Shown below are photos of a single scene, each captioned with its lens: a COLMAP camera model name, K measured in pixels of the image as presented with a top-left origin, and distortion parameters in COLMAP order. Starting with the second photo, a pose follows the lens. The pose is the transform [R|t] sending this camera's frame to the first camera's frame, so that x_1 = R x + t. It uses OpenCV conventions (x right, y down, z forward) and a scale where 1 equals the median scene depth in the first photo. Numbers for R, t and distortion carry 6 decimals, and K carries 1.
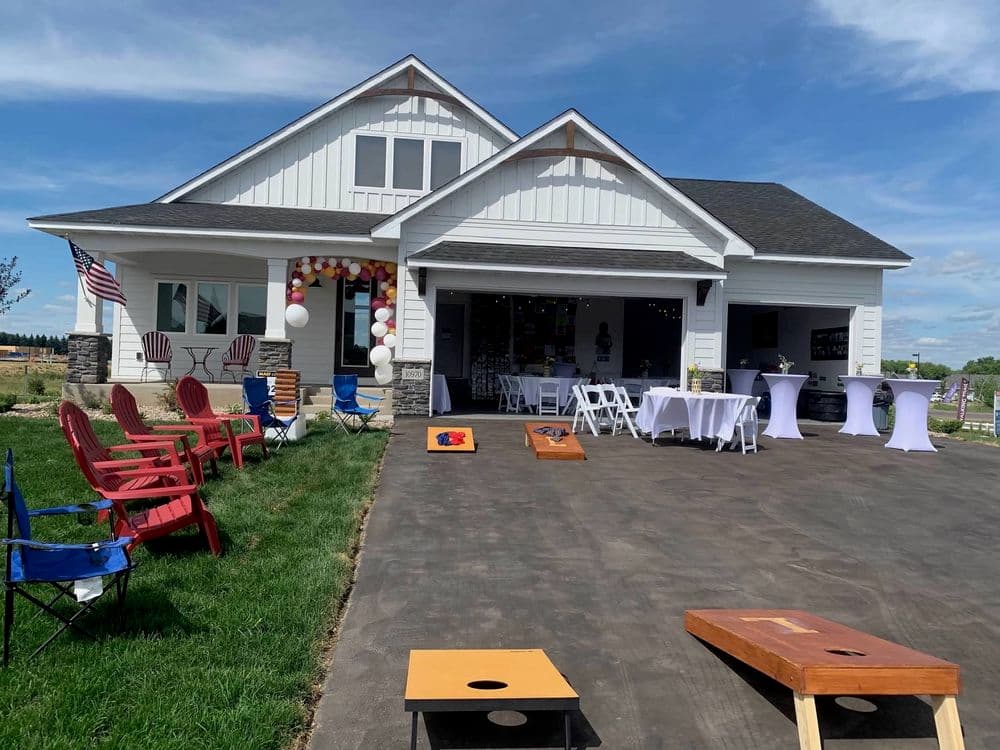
lens RADIAL K [[716.6, 0, 479.4], [0, 716.6, 372.8], [0, 0, 1]] dist [0.005887, -0.000116]
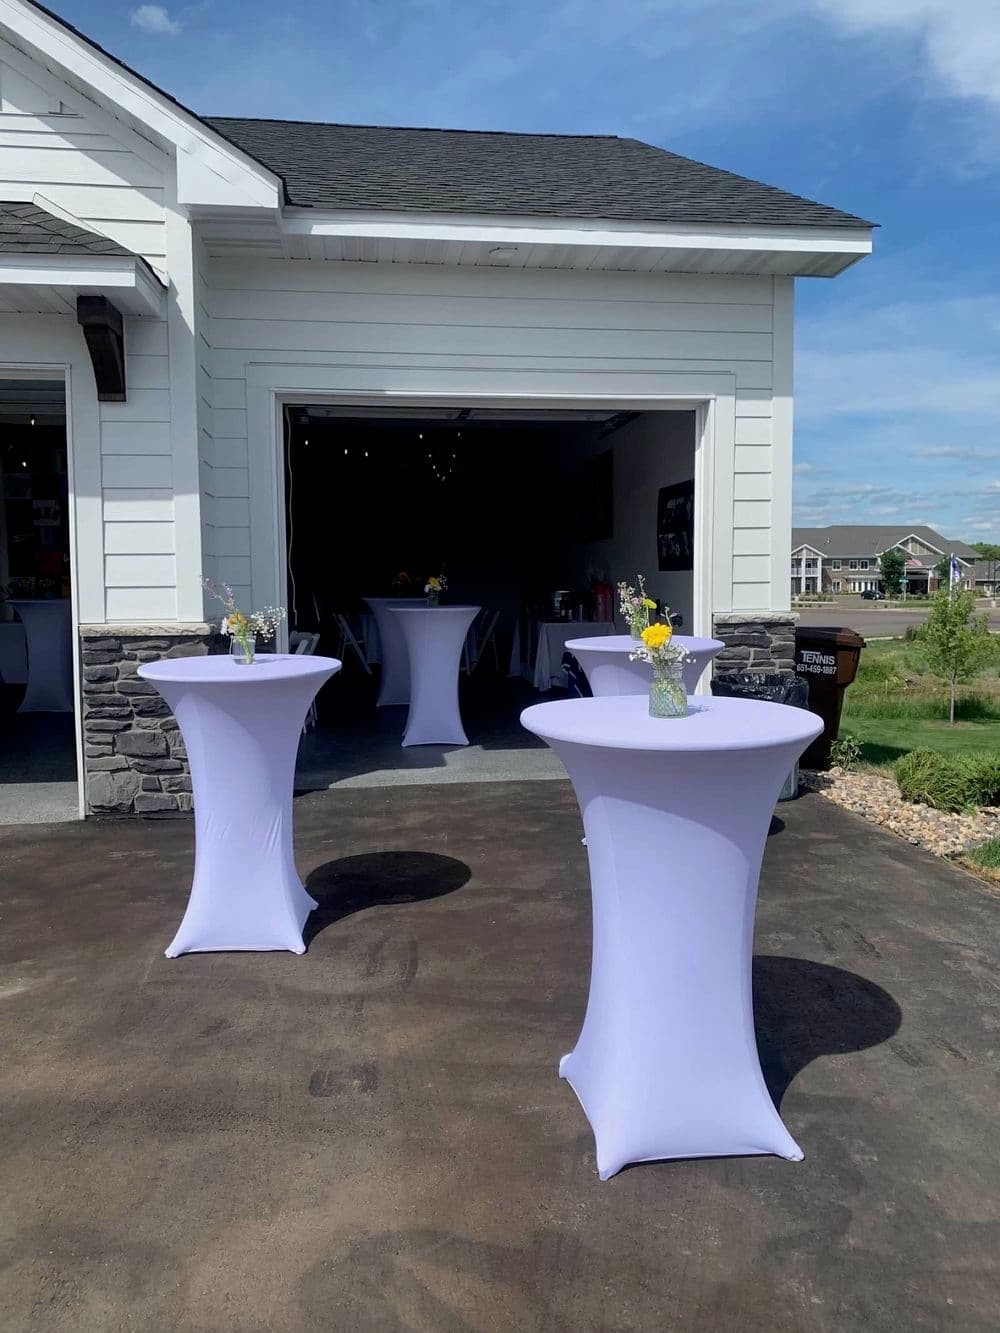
lens RADIAL K [[1000.2, 0, 461.6], [0, 1000.2, 636.3], [0, 0, 1]] dist [0.024219, -0.001637]
pose [[0.998765, -0.038984, 0.030800, 0.396080], [0.037304, 0.997879, 0.053352, -0.017096], [-0.032814, -0.052137, 0.998101, 0.557072]]
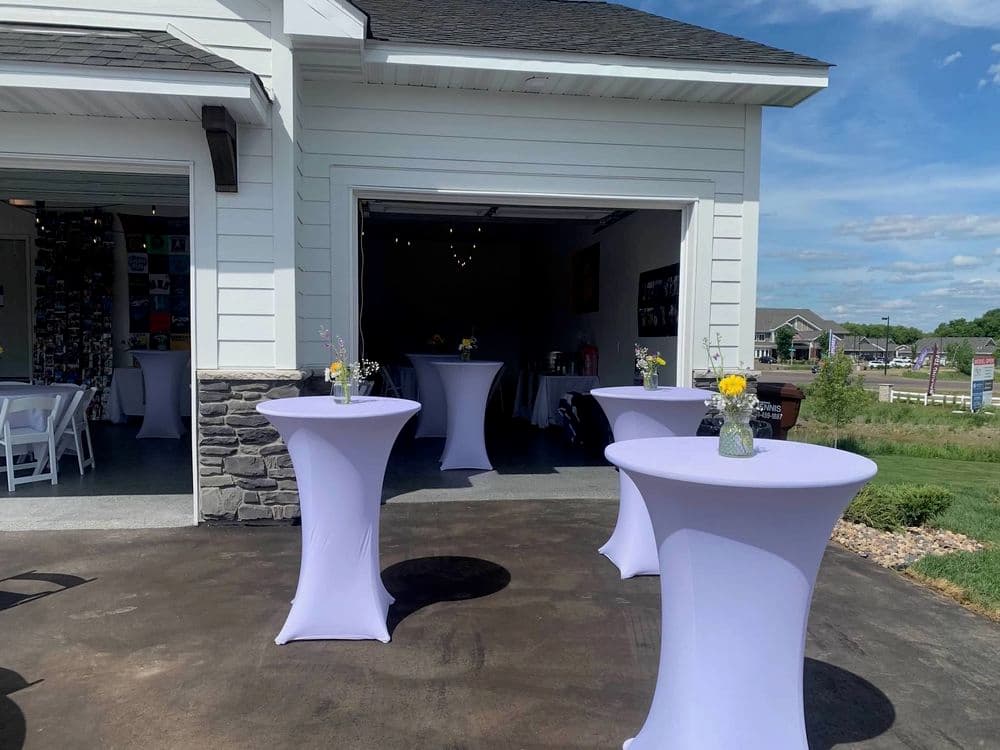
lens RADIAL K [[750.3, 0, 465.9], [0, 750.3, 384.4], [0, 0, 1]] dist [0.024219, -0.001637]
pose [[0.999055, -0.021336, 0.037859, 0.377936], [0.019348, 0.998453, 0.052135, -0.015932], [-0.038912, -0.051353, 0.997922, 0.579015]]
